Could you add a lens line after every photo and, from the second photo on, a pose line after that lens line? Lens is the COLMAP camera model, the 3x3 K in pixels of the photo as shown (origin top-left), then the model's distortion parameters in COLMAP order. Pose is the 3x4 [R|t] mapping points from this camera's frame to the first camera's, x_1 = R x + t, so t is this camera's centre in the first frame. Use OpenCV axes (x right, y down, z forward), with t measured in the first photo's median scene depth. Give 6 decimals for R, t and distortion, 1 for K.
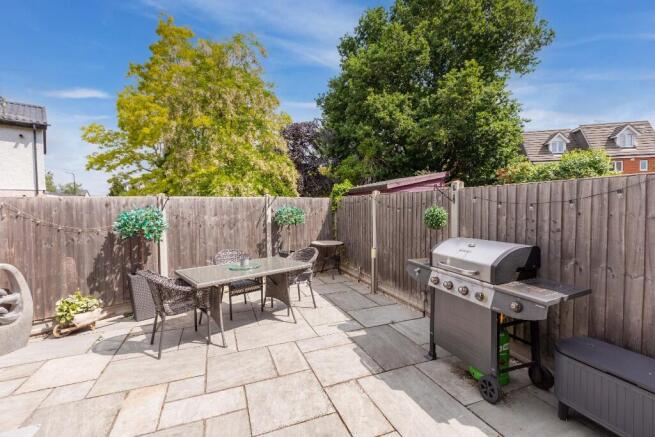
lens RADIAL K [[290.5, 0, 327.5], [0, 290.5, 218.5], [0, 0, 1]] dist [0.000837, 0.000958]
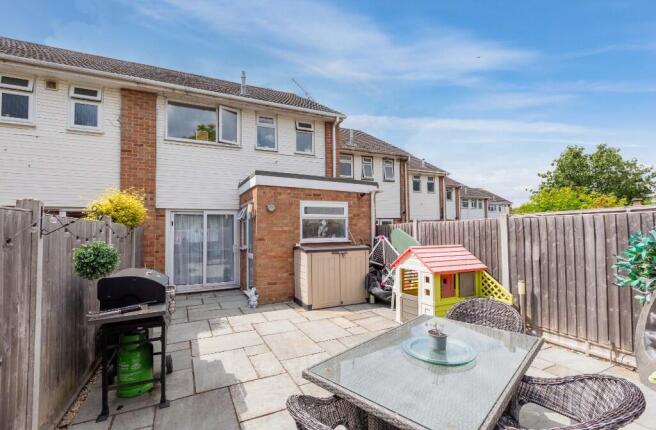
lens RADIAL K [[296.8, 0, 328.0], [0, 296.8, 215.0], [0, 0, 1]] dist [-0.000002, 0.000002]
pose [[-0.996033, 0.019336, -0.086854, -0.044046], [0.019566, 0.999807, -0.001801, -0.051381], [0.086803, -0.003493, -0.996219, 1.065147]]
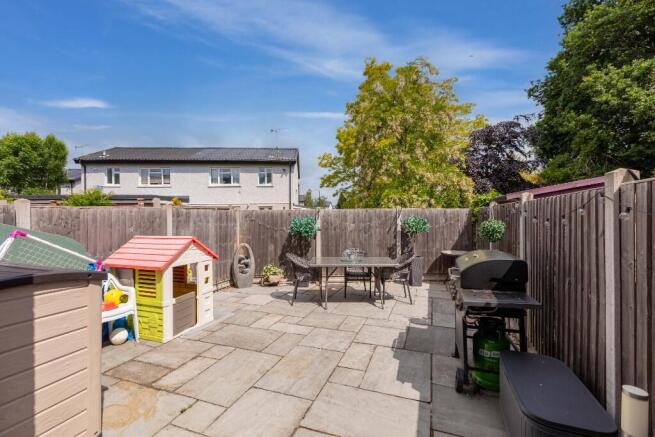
lens RADIAL K [[294.4, 0, 327.5], [0, 294.4, 218.5], [0, 0, 1]] dist [-0.000947, -0.000227]
pose [[0.755211, 0.019902, -0.655179, 0.388114], [-0.037948, 0.999190, -0.013390, -0.007200], [0.654382, 0.034975, 0.755355, -0.104418]]
